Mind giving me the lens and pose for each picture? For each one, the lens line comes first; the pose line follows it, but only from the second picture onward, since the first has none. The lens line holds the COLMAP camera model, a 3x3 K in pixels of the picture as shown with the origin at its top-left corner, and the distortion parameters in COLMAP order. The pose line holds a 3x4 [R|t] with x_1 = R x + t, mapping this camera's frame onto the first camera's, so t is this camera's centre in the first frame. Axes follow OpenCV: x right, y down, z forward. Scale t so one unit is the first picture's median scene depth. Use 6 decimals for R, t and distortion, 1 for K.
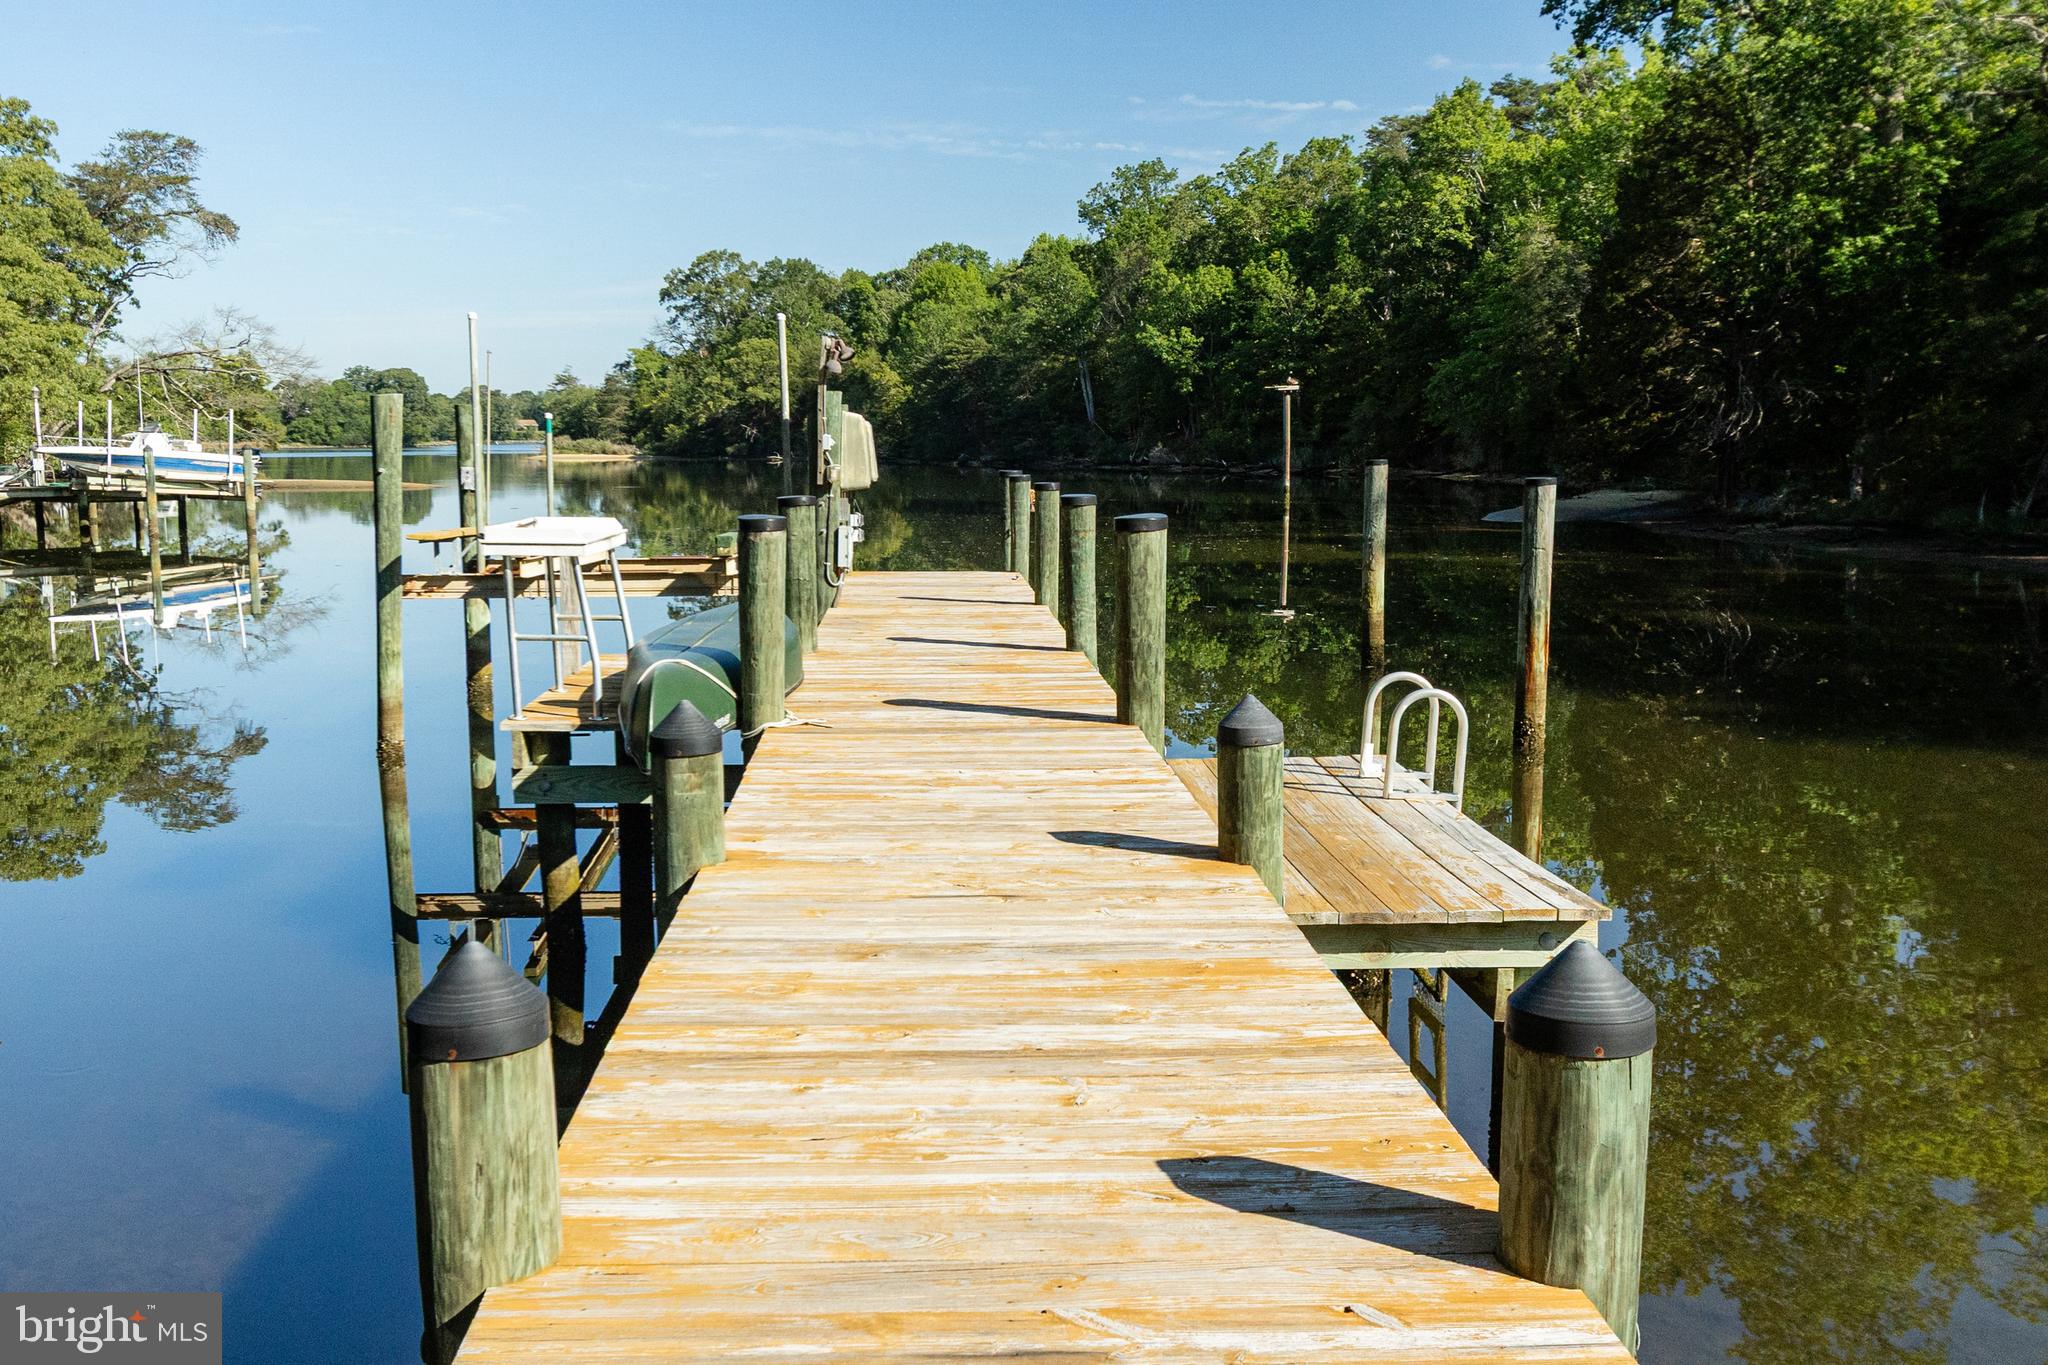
lens RADIAL K [[1931.6, 0, 1017.5], [0, 1931.6, 695.1], [0, 0, 1]] dist [0.012132, -0.014035]
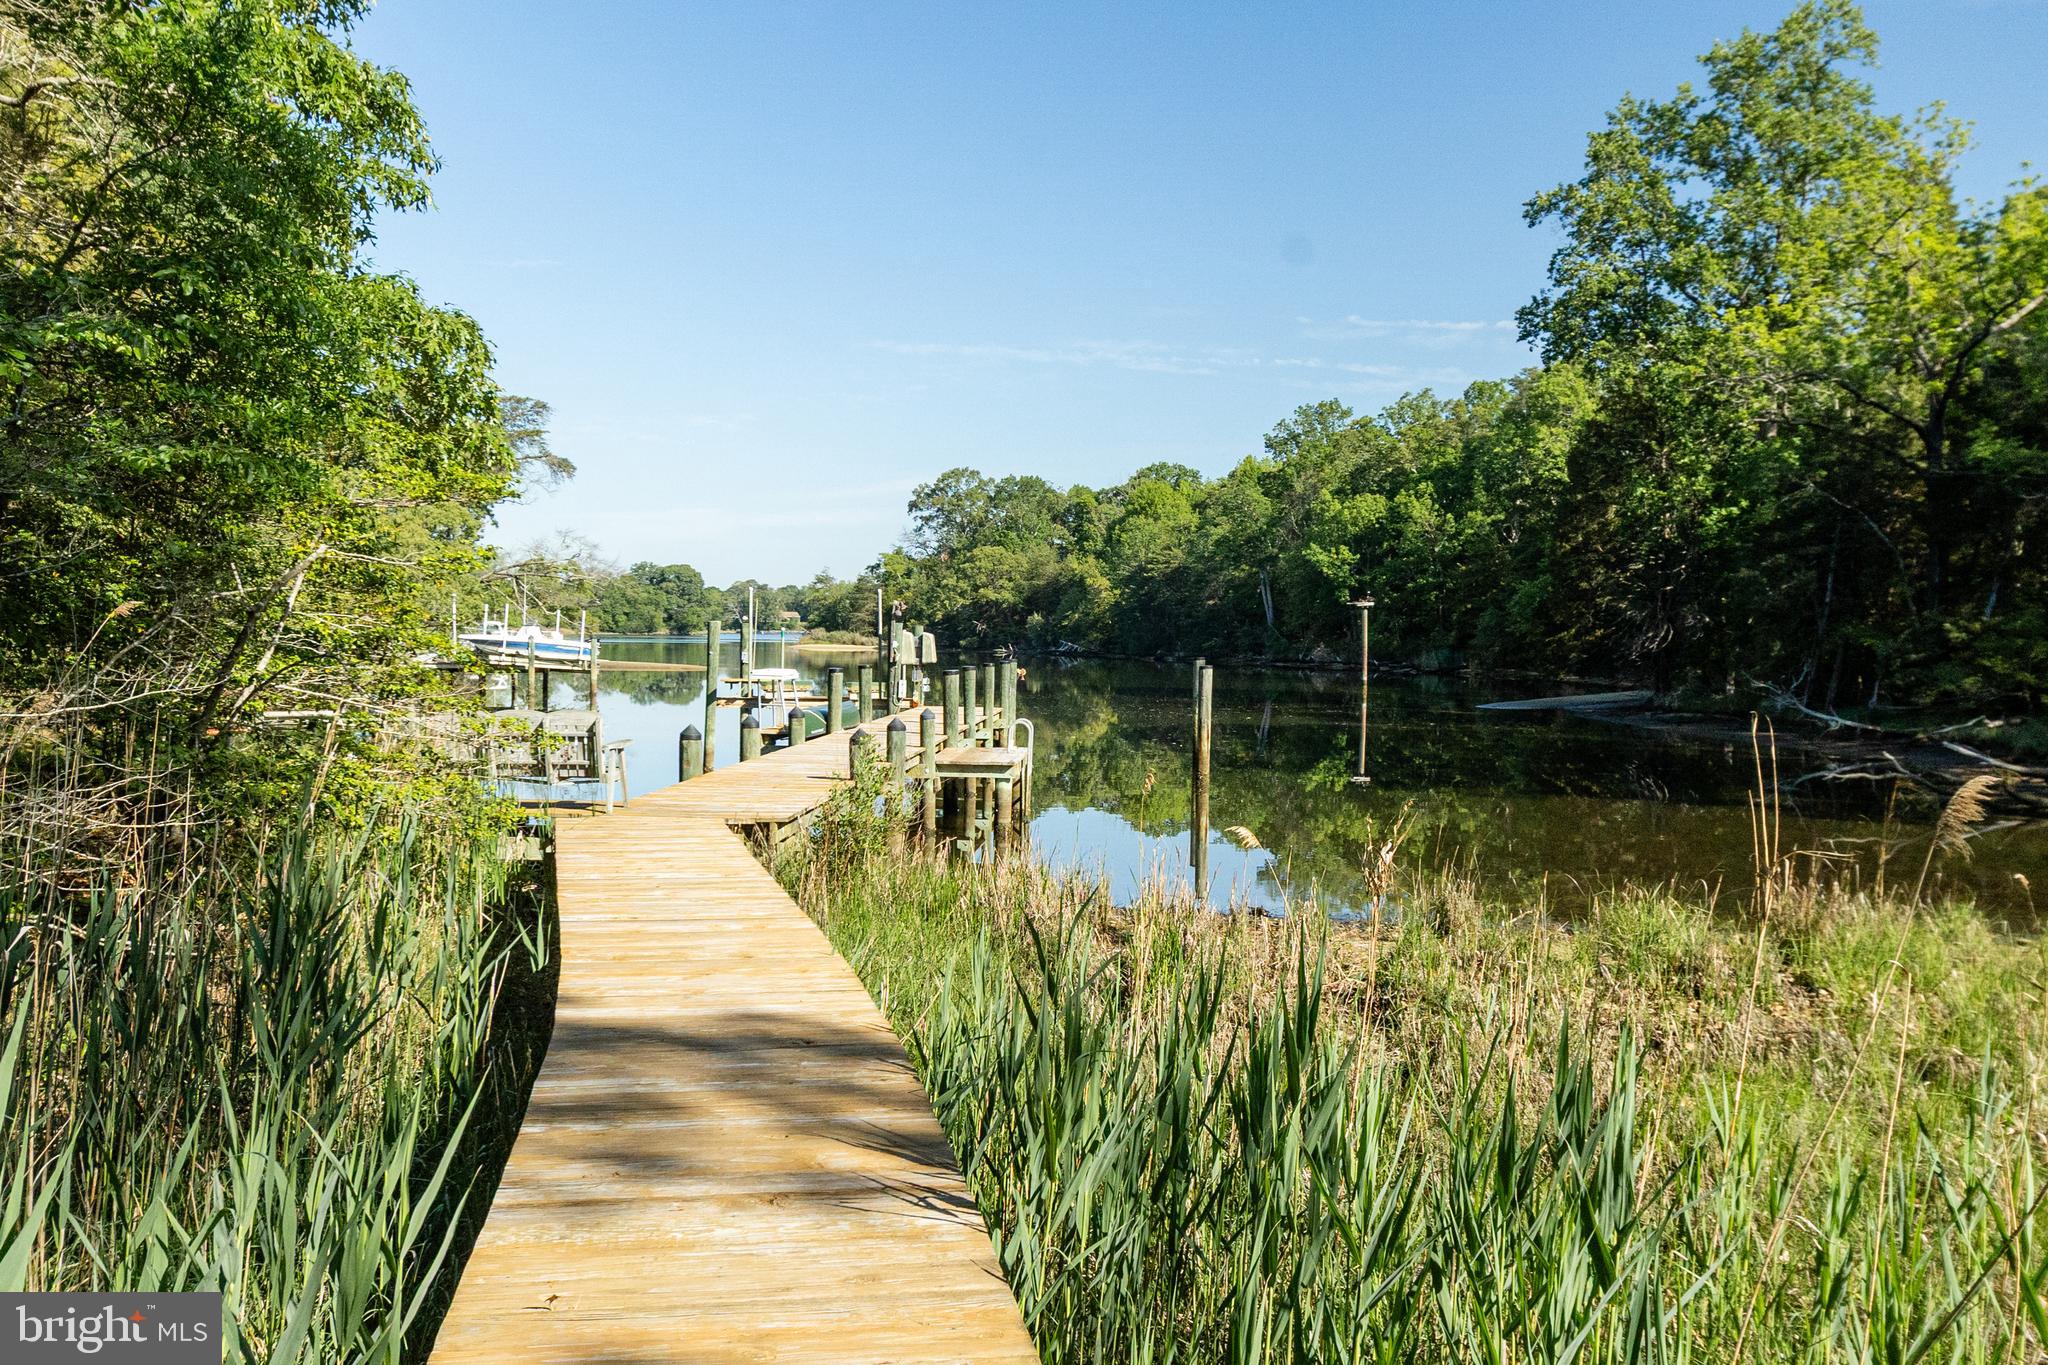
lens RADIAL K [[1822.5, 0, 1024.0], [0, 1822.5, 682.5], [0, 0, 1]] dist [0.001575, -0.001055]
pose [[0.992866, 0.020555, -0.117453, 0.026321], [-0.032867, 0.994048, -0.103869, 0.011584], [0.114619, 0.106988, 0.987632, -0.096485]]
